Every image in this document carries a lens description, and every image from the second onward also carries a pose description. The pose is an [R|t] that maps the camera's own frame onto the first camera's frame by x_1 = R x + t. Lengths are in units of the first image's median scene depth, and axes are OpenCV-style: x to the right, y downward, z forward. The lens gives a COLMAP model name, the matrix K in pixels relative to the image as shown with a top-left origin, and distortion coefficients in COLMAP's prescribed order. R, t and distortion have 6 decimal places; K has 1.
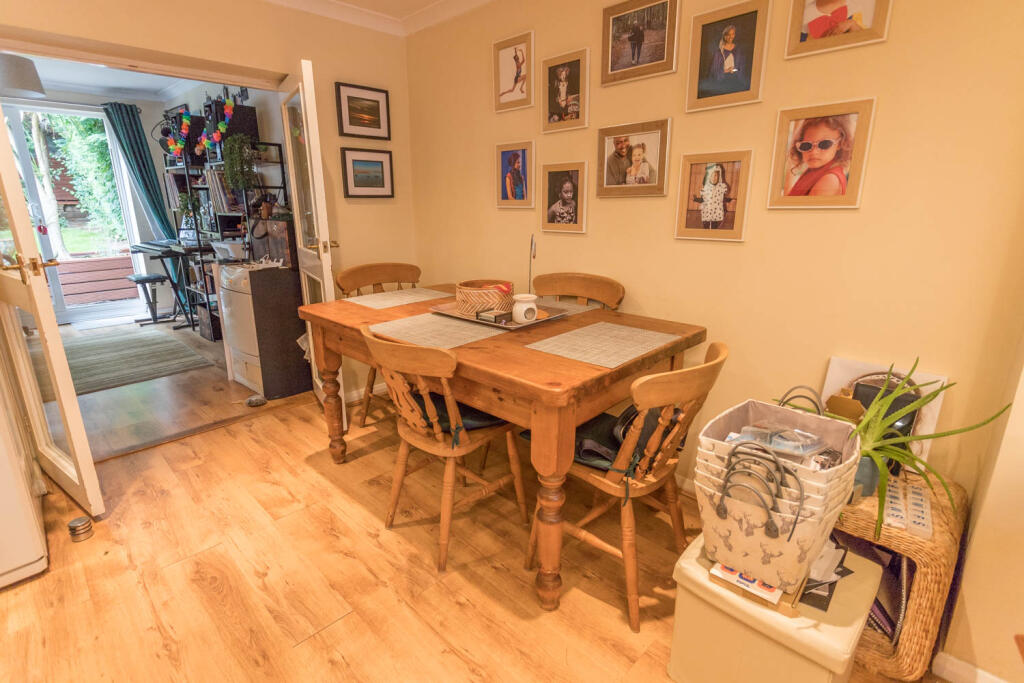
lens RADIAL K [[499.0, 0, 508.9], [0, 499.0, 338.3], [0, 0, 1]] dist [-0.001702, 0.000171]
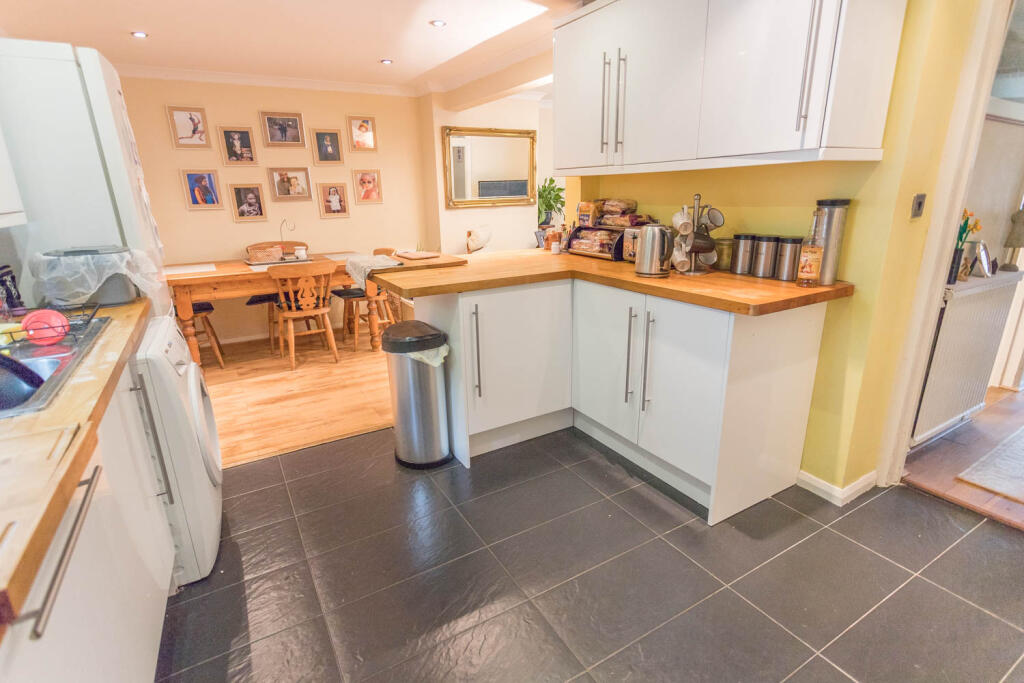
lens RADIAL K [[499.0, 0, 509.7], [0, 499.0, 341.3], [0, 0, 1]] dist [-0.001702, 0.000171]
pose [[0.238463, -0.280982, 0.929615, -1.665099], [0.275099, 0.937566, 0.212817, 0.079917], [-0.931373, 0.204987, 0.300872, -0.377567]]
